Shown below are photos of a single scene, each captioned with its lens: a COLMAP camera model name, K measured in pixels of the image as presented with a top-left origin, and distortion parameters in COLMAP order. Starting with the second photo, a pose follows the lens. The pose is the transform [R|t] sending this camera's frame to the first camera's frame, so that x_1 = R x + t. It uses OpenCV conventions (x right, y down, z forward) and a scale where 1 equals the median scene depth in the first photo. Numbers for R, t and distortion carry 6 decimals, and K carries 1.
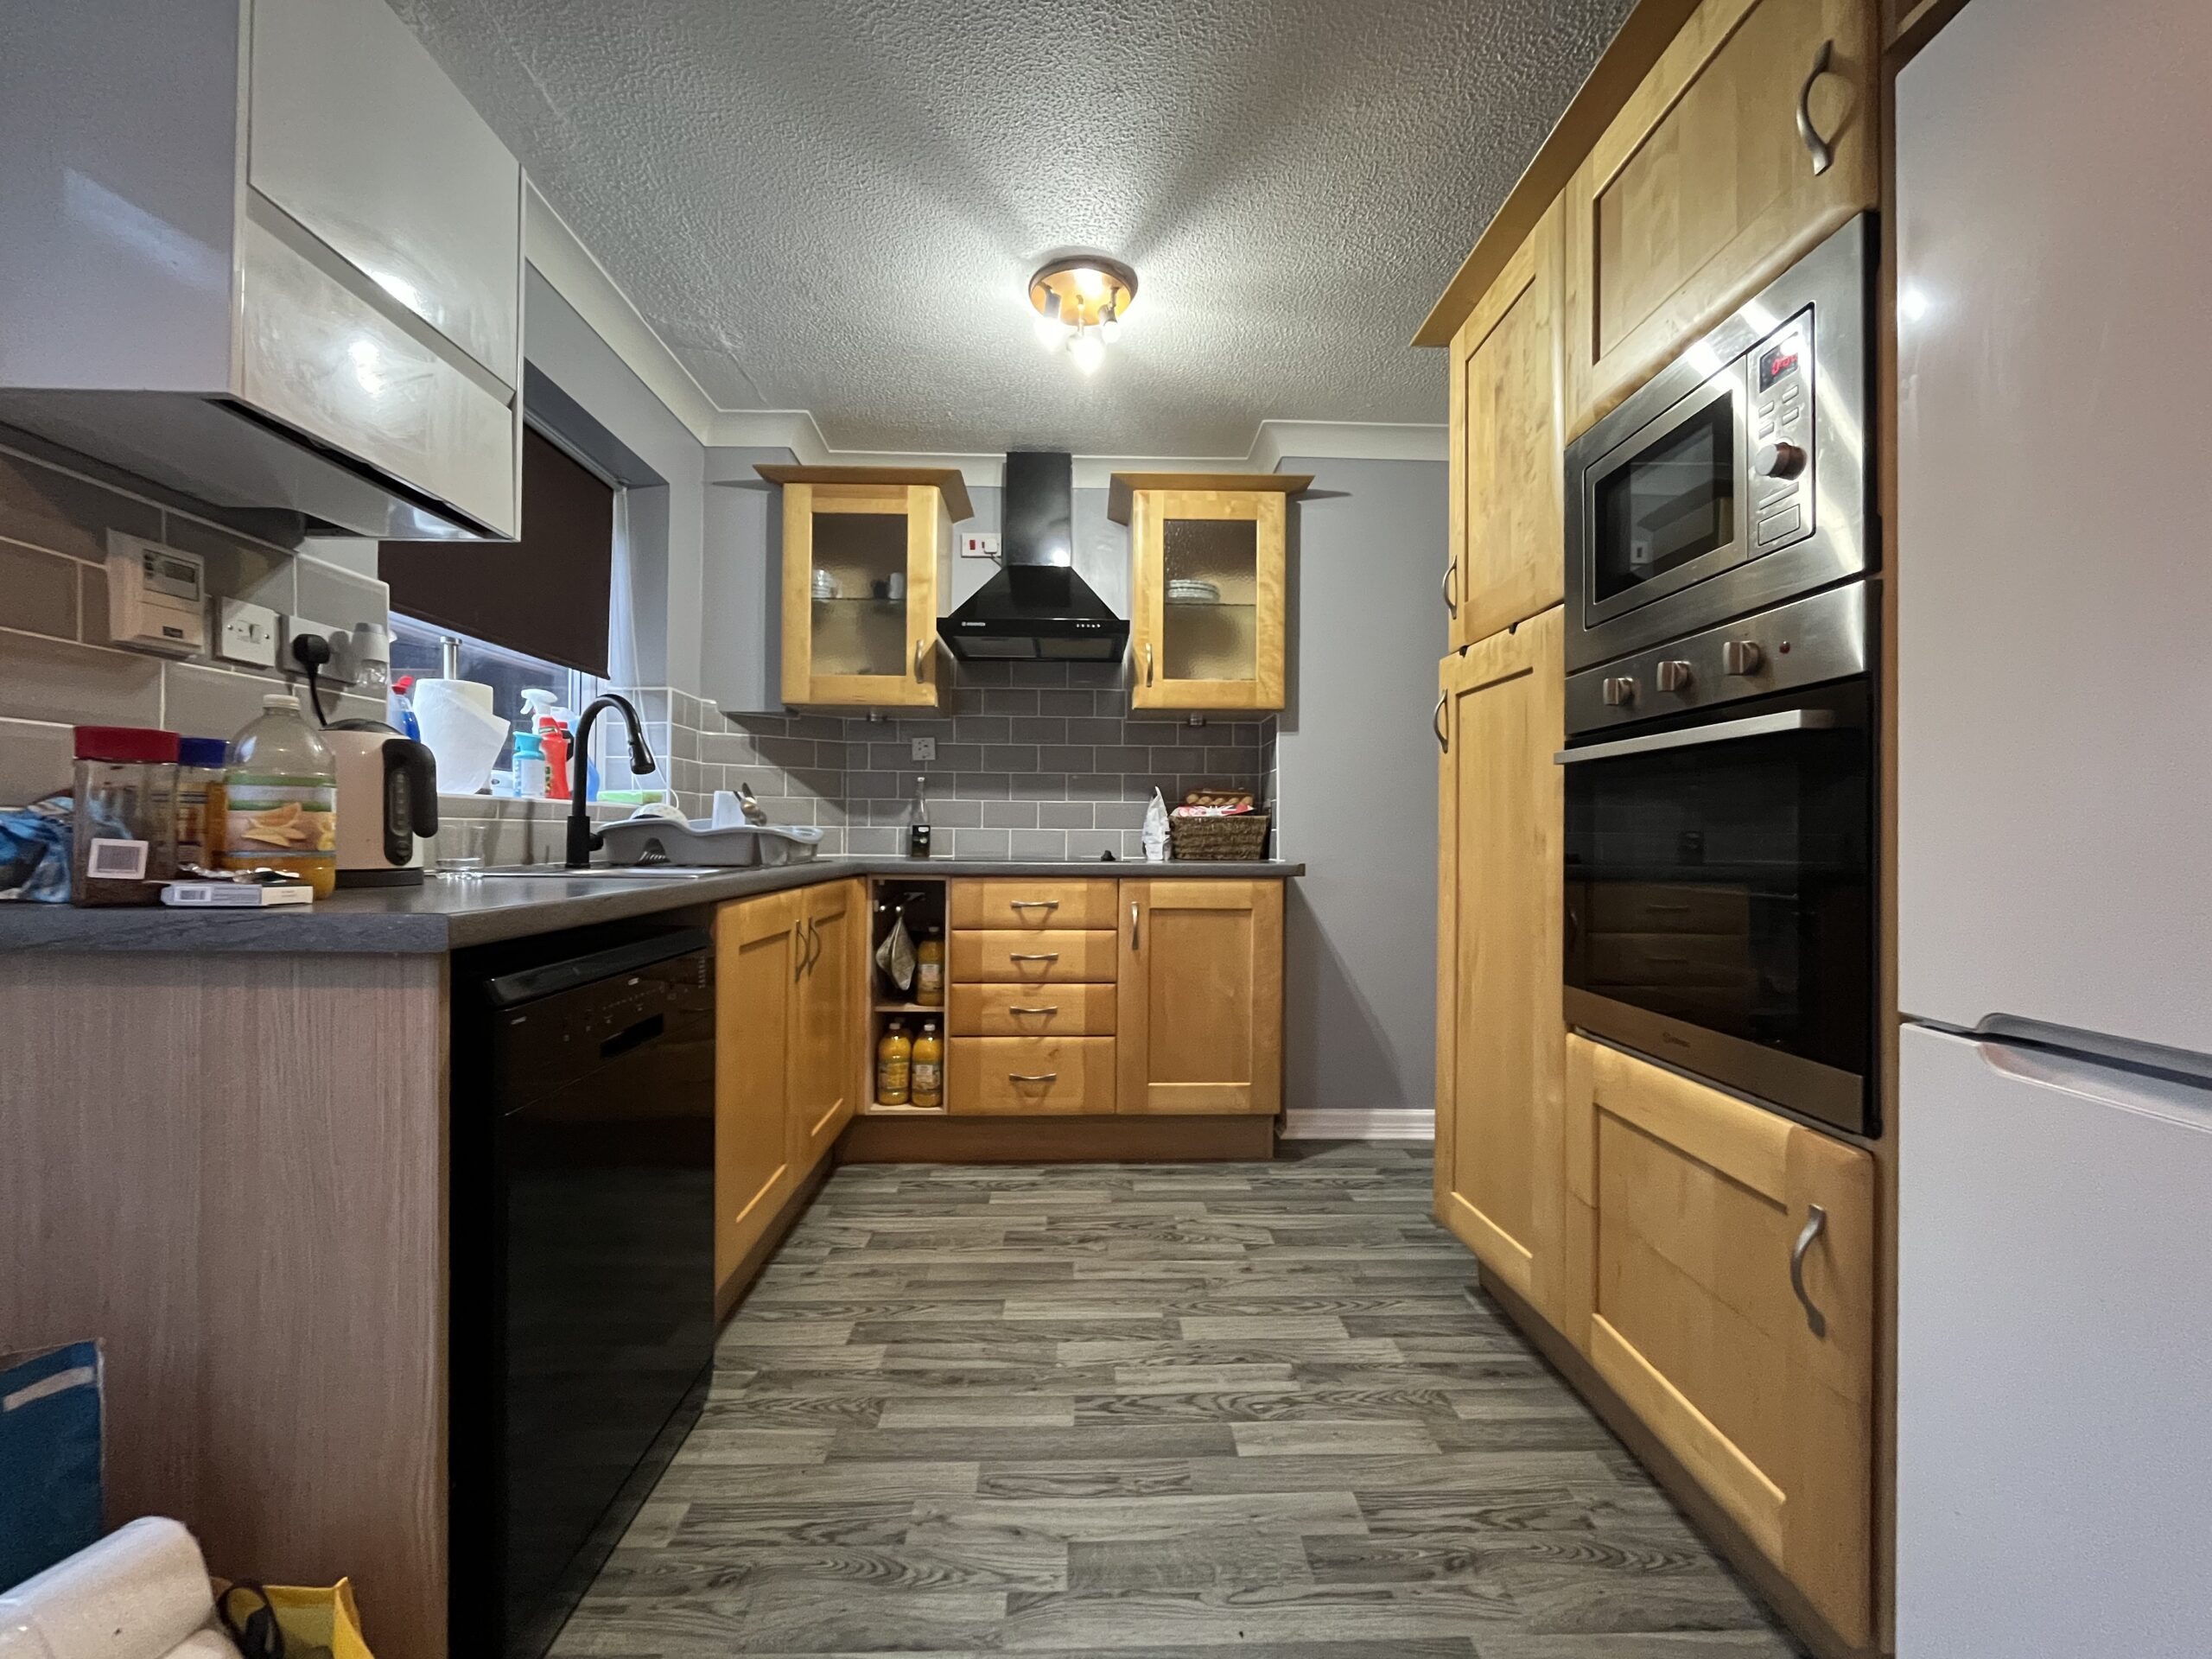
lens RADIAL K [[903.6, 0, 1103.8], [0, 903.6, 828.7], [0, 0, 1]] dist [-0.003094, -0.000363]
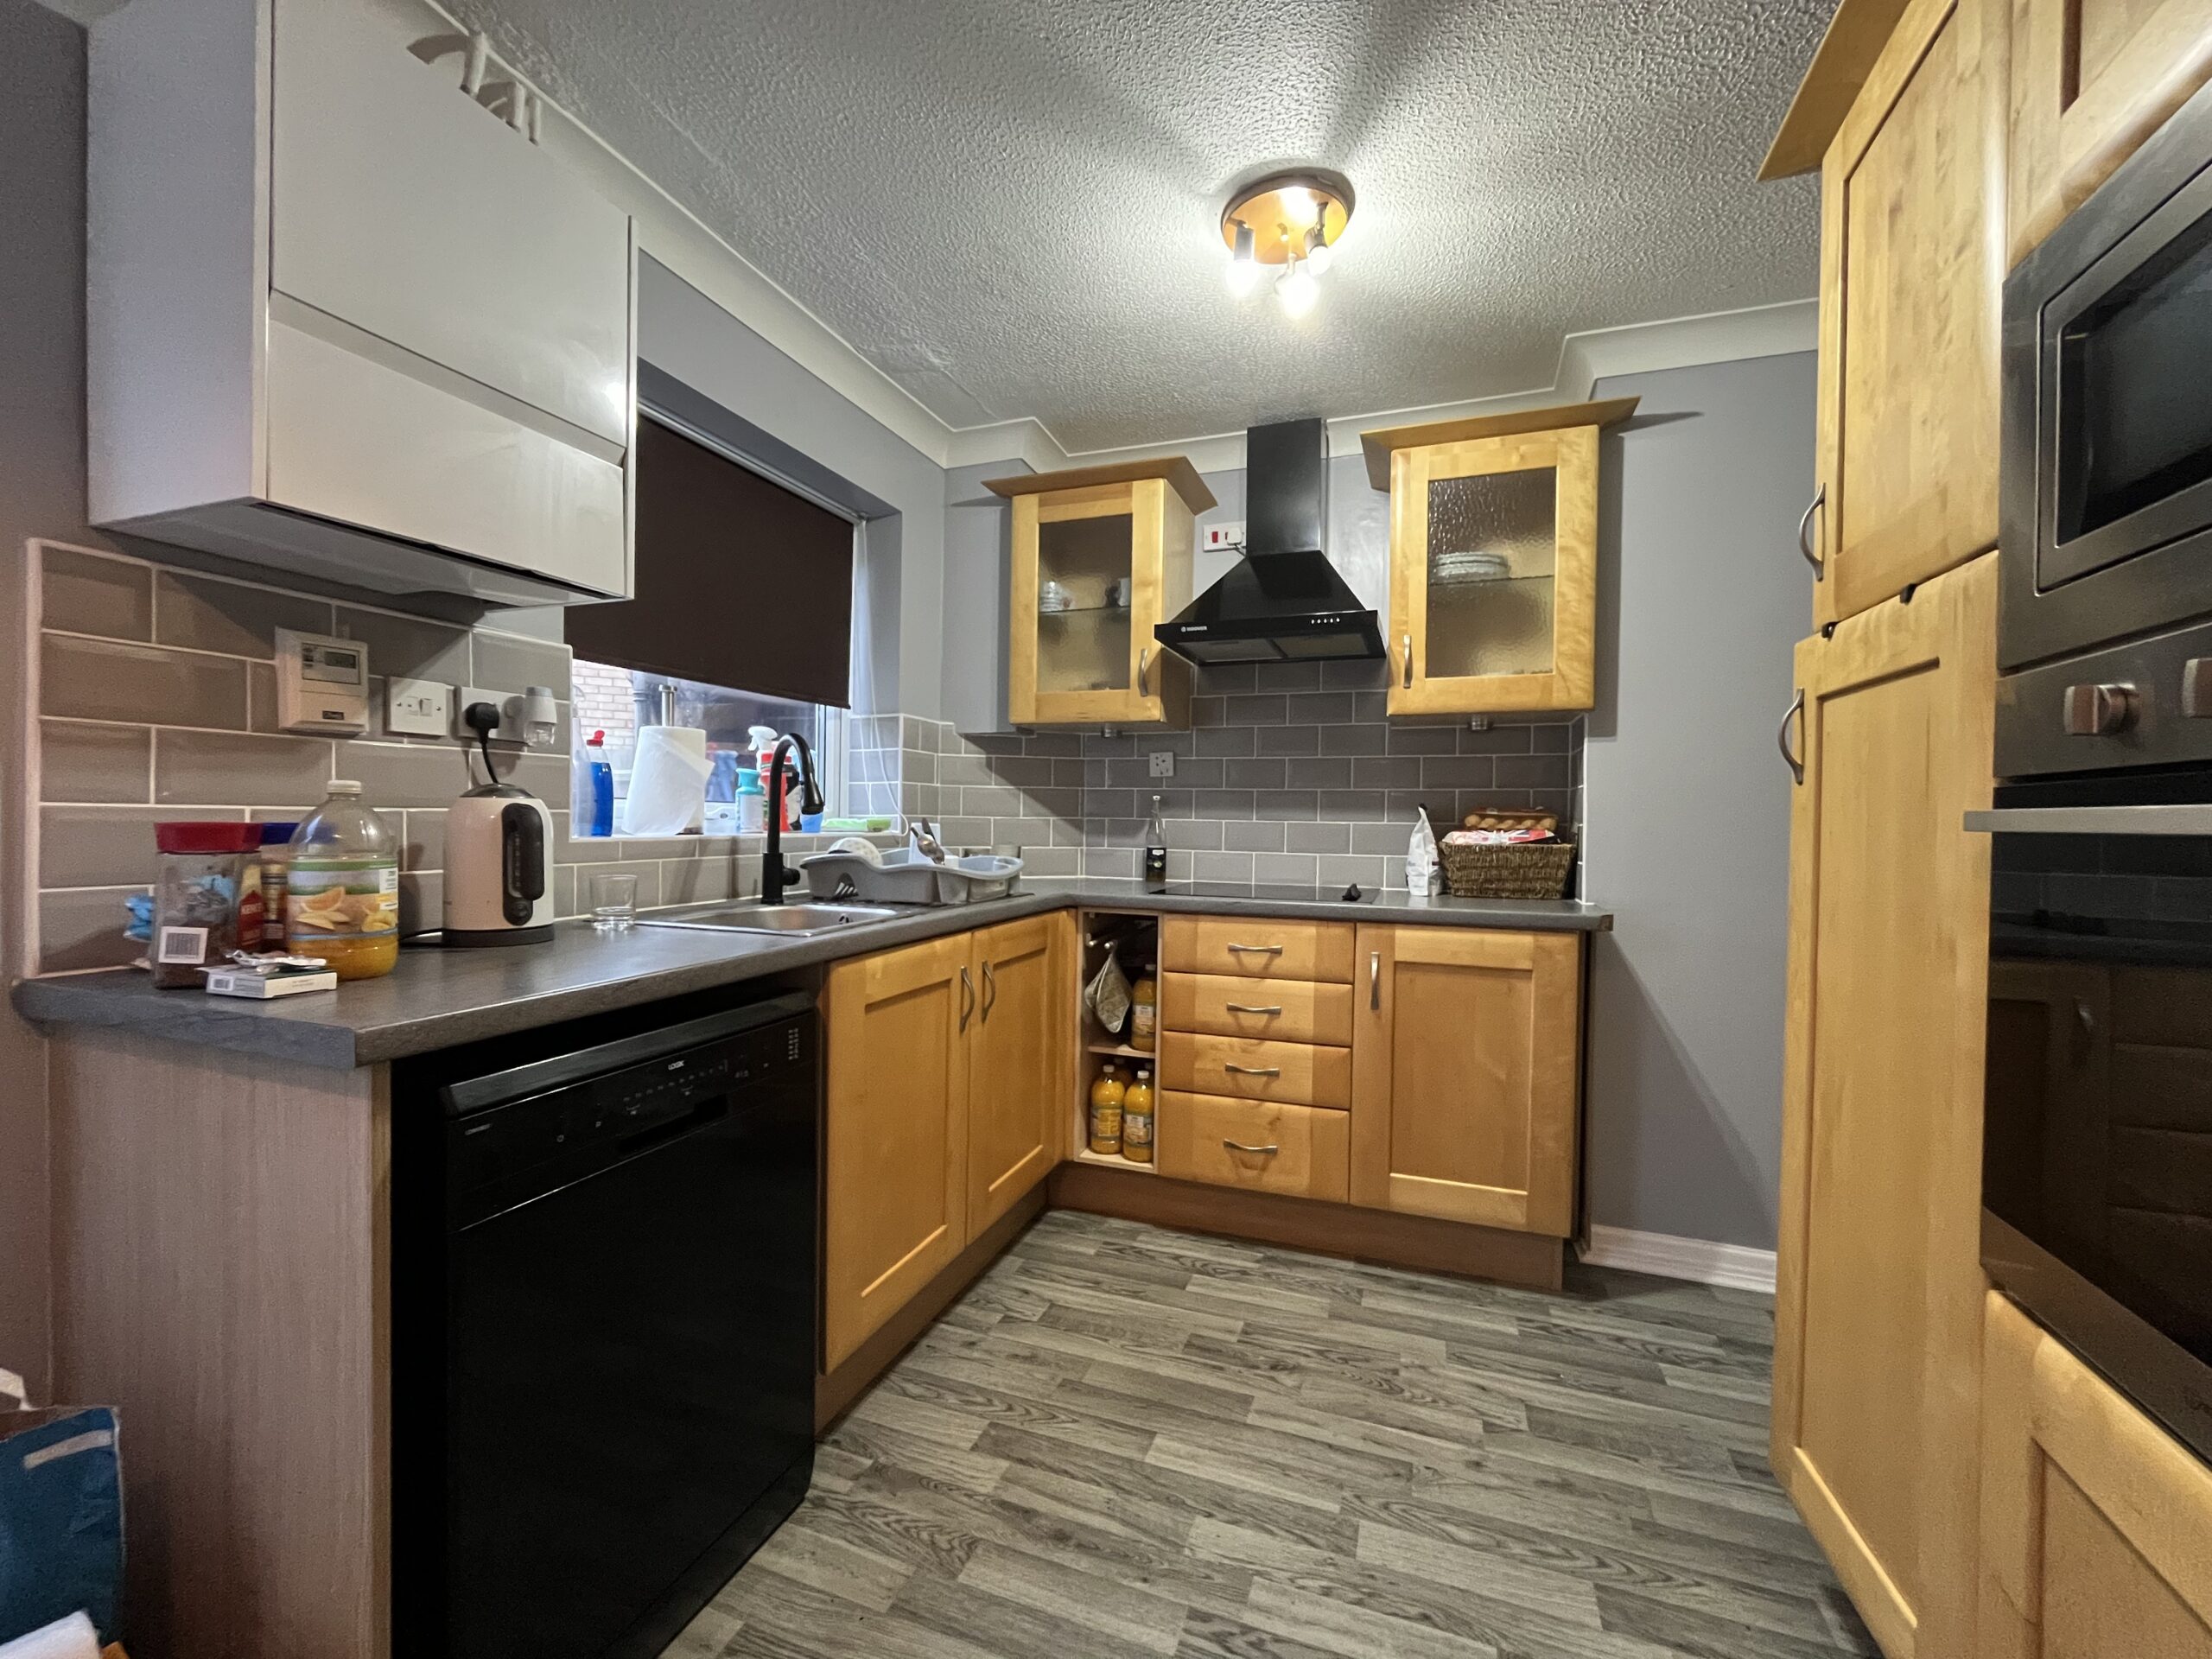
lens RADIAL K [[903.6, 0, 1104.2], [0, 903.6, 828.7], [0, 0, 1]] dist [-0.003094, -0.000363]
pose [[0.926750, 0.010385, -0.375535, 0.151196], [-0.004926, 0.999868, 0.015495, -0.058595], [0.375646, -0.012510, 0.926679, 0.190576]]
